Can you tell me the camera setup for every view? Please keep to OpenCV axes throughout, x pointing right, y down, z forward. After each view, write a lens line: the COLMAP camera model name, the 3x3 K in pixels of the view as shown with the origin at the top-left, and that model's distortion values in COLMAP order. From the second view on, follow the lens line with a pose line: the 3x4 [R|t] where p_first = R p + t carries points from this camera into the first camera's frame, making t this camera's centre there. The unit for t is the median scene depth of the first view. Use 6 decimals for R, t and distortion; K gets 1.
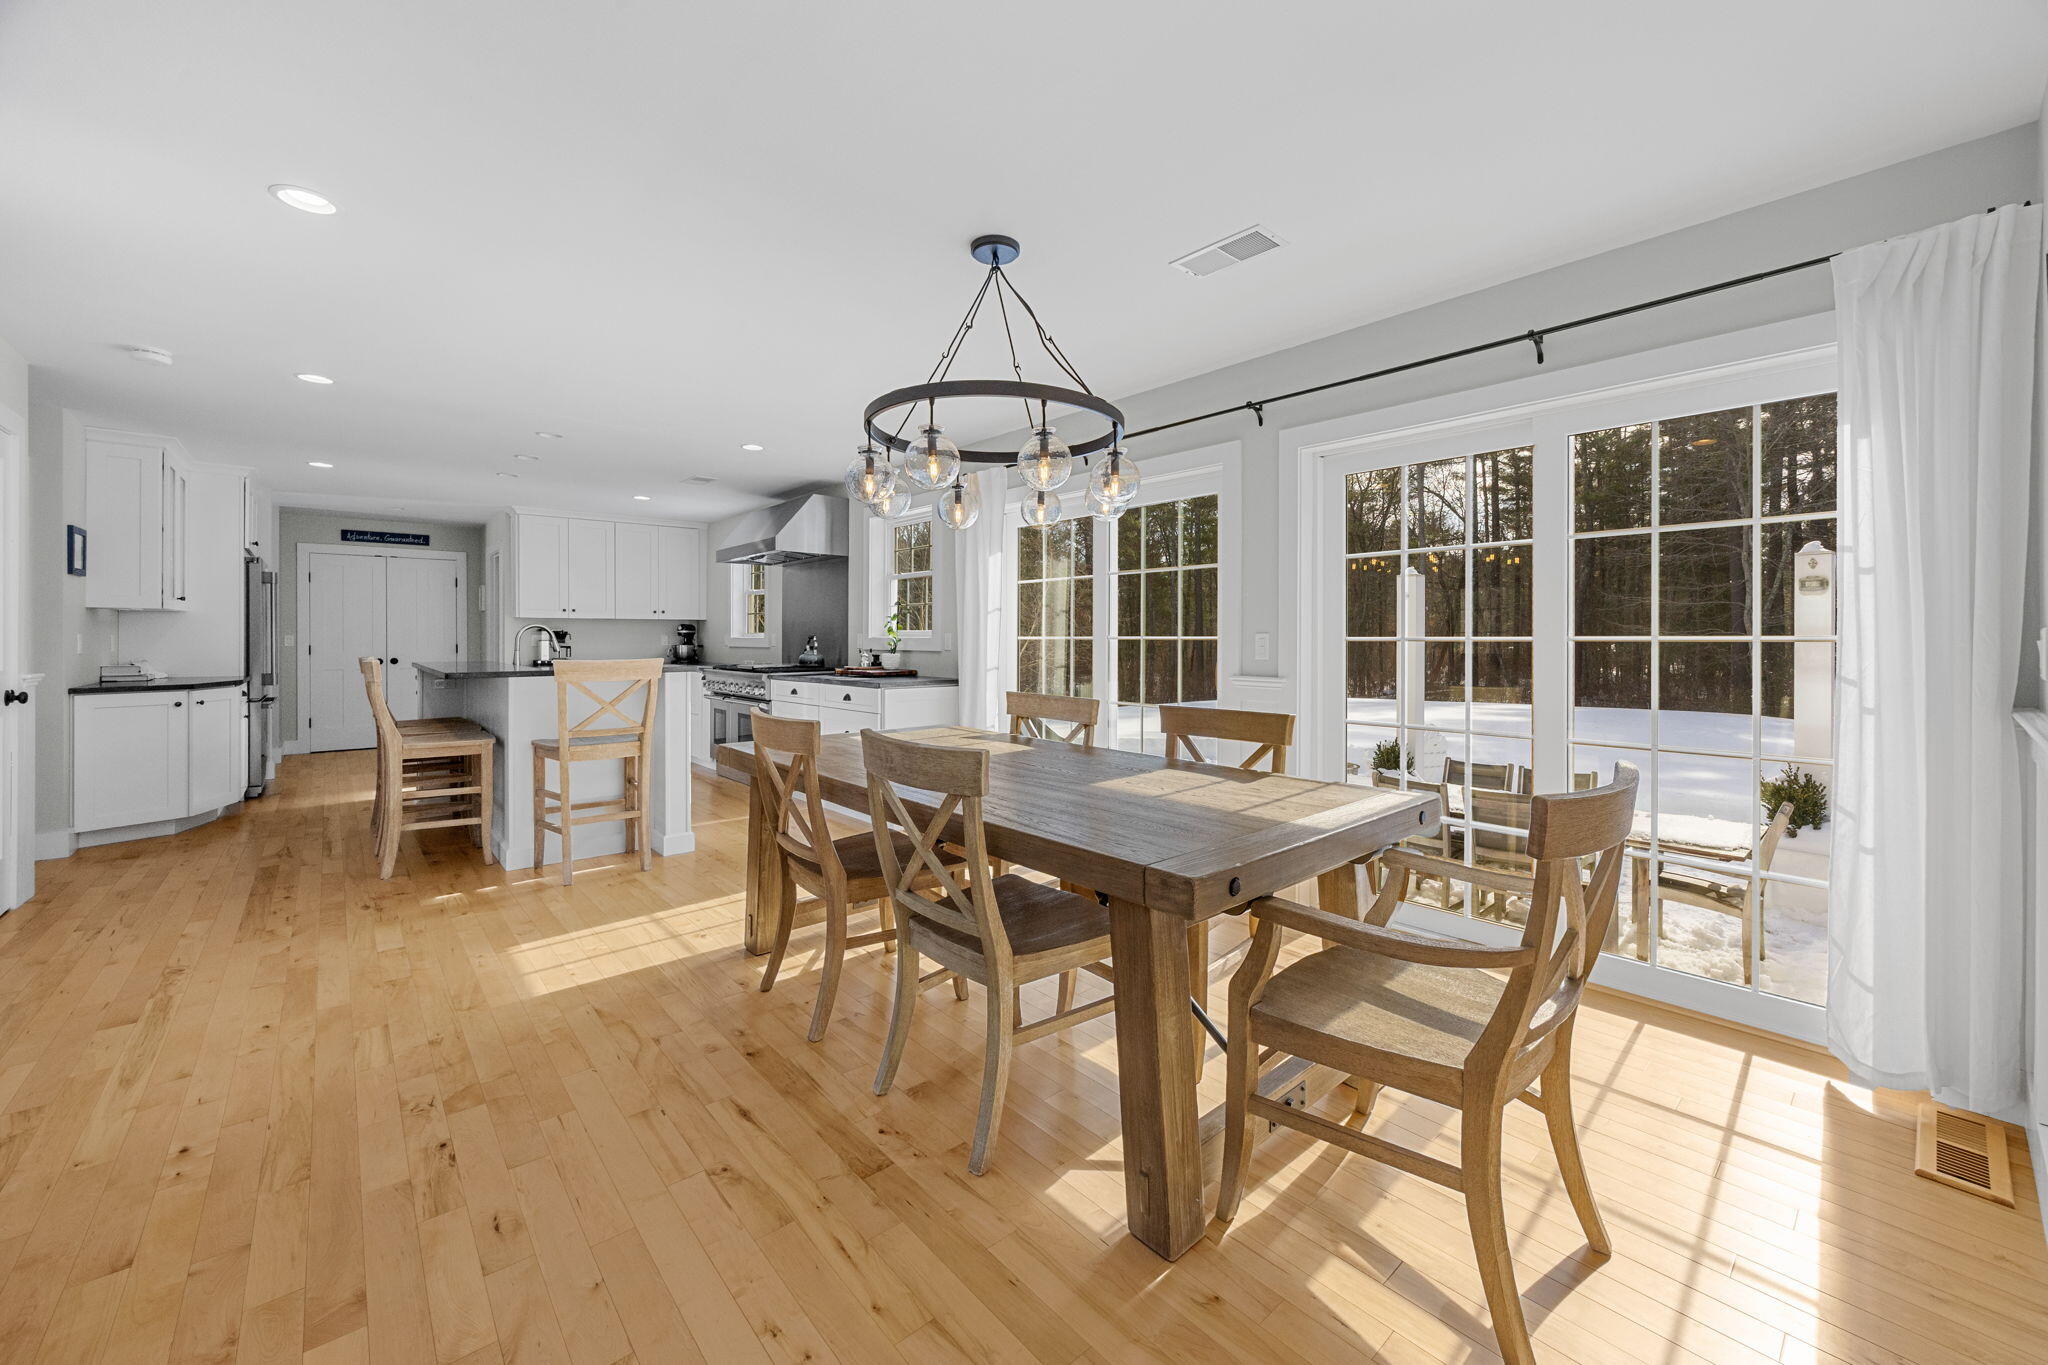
lens RADIAL K [[809.1, 0, 1022.1], [0, 809.1, 616.5], [0, 0, 1]] dist [0.000807, -0.000007]
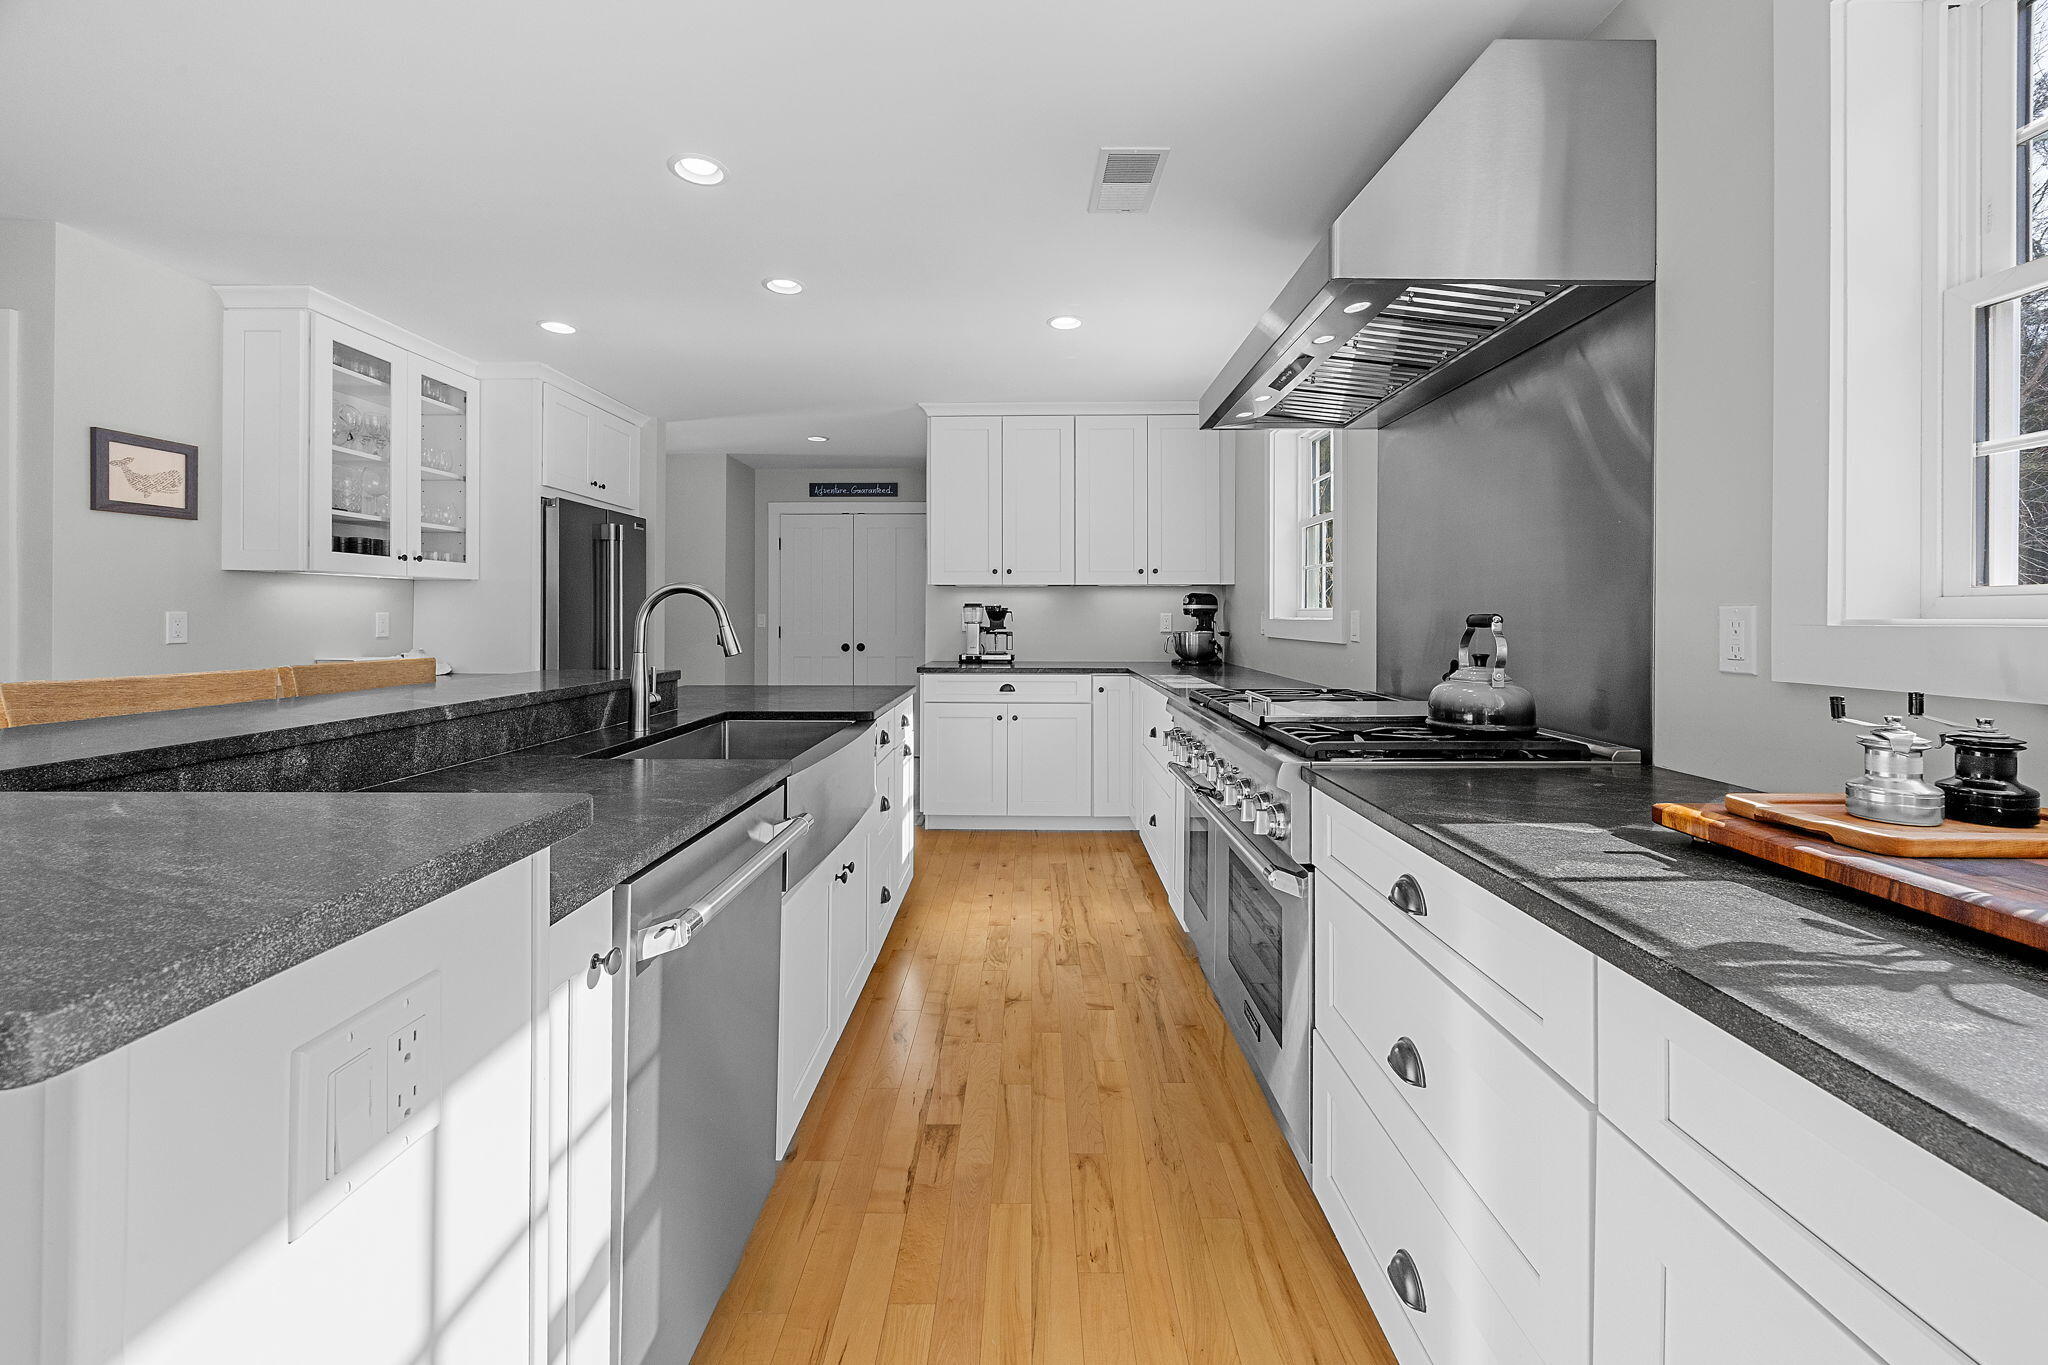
lens RADIAL K [[809.1, 0, 1022.1], [0, 809.1, 616.5], [0, 0, 1]] dist [0.000807, -0.000007]
pose [[0.753388, 0.001962, -0.657573, -0.202799], [0.015384, 0.999669, 0.020609, 0.016798], [0.657396, -0.025643, 0.753109, 0.713530]]
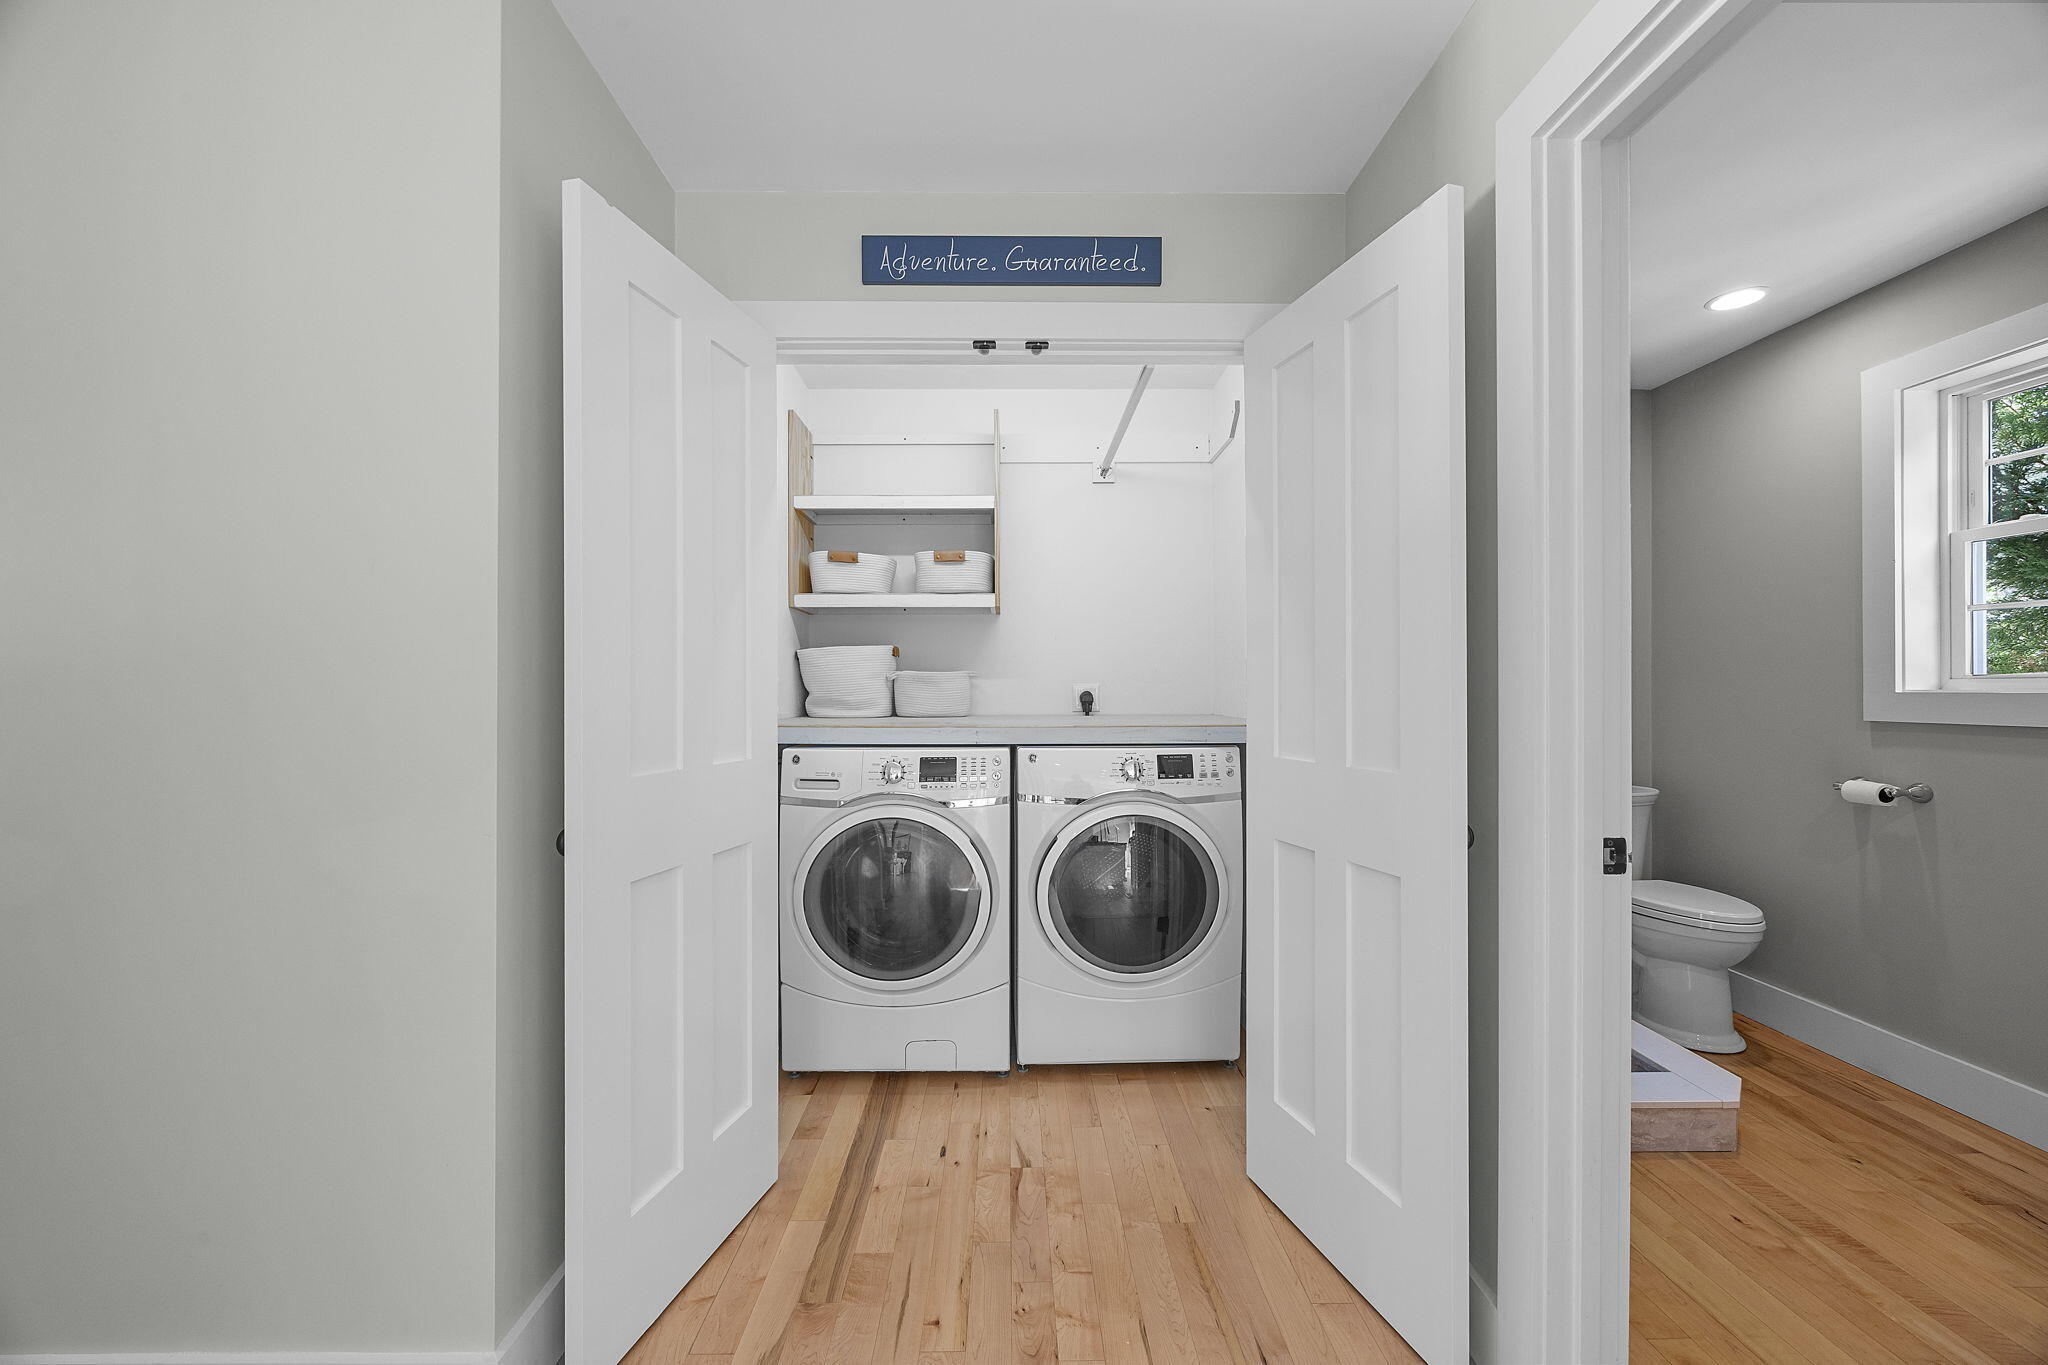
lens RADIAL K [[780.7, 0, 1024.0], [0, 780.7, 682.5], [0, 0, 1]] dist [0.001828, 0.000134]
pose [[0.771542, -0.003137, -0.636171, -0.887990], [0.017932, 0.999698, 0.016818, 0.028897], [0.635926, -0.024384, 0.771365, 1.146677]]
